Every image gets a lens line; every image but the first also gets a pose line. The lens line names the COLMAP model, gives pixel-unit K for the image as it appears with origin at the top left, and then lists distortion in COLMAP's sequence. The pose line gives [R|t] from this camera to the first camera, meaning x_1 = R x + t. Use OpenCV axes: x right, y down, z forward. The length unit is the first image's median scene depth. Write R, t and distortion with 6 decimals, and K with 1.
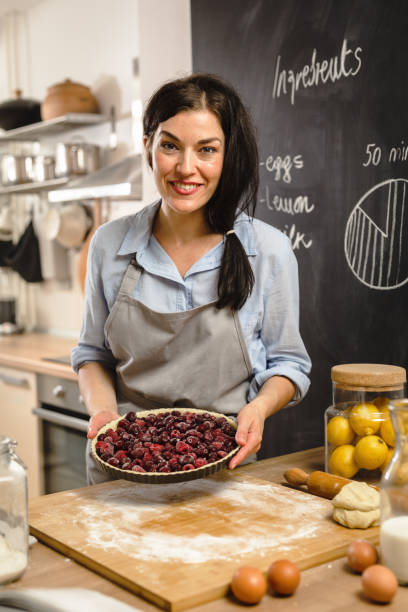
lens RADIAL K [[863.1, 0, 202.7], [0, 863.1, 305.3], [0, 0, 1]] dist [0.000887, 0.000000]
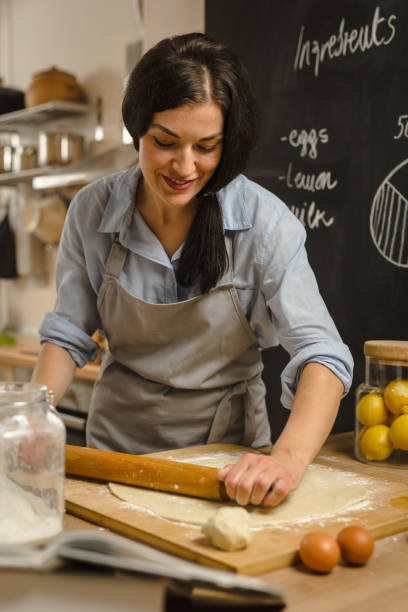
lens RADIAL K [[863.1, 0, 205.5], [0, 863.1, 307.7], [0, 0, 1]] dist [0.000887, 0.000000]
pose [[0.997688, 0.032618, 0.059619, -0.068991], [-0.031062, 0.999157, -0.026839, 0.054570], [-0.060444, 0.024925, 0.997860, 0.060817]]
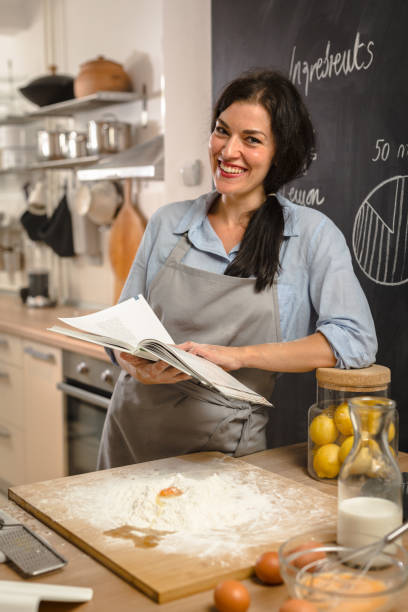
lens RADIAL K [[863.1, 0, 202.4], [0, 863.1, 303.3], [0, 0, 1]] dist [0.000887, 0.000000]
pose [[0.998211, 0.024651, -0.054465, 0.045607], [-0.022687, 0.999080, 0.036400, -0.027210], [0.055312, -0.035099, 0.997852, -0.012709]]
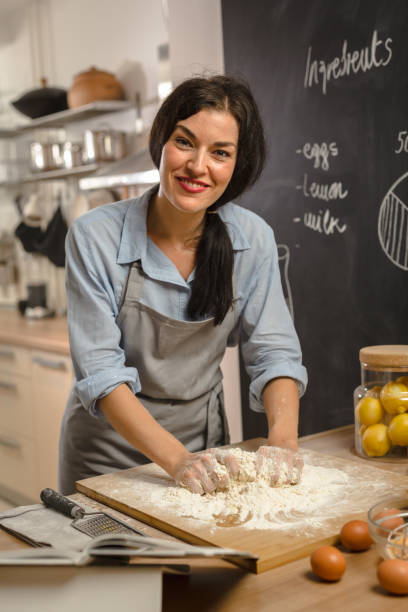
lens RADIAL K [[863.1, 0, 204.7], [0, 863.1, 306.1], [0, 0, 1]] dist [0.000887, 0.000000]
pose [[0.999606, -0.023801, -0.014870, -0.030939], [0.024219, 0.999299, 0.028546, -0.011448], [0.014180, -0.028895, 0.999482, -0.046340]]
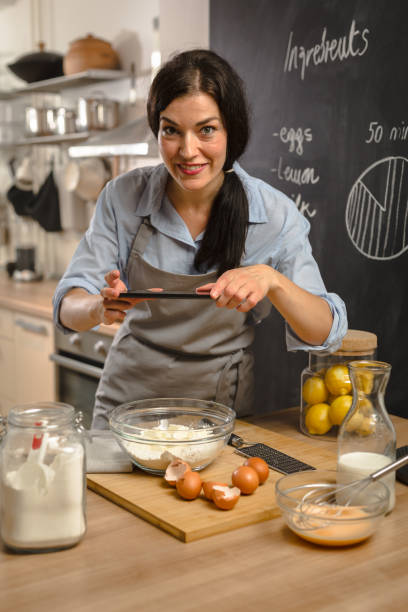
lens RADIAL K [[863.1, 0, 203.6], [0, 863.1, 305.2], [0, 0, 1]] dist [0.000887, 0.000000]
pose [[0.999380, 0.031150, -0.016427, 0.009681], [-0.030043, 0.997509, 0.063814, -0.022230], [0.018374, -0.063281, 0.997827, -0.072247]]
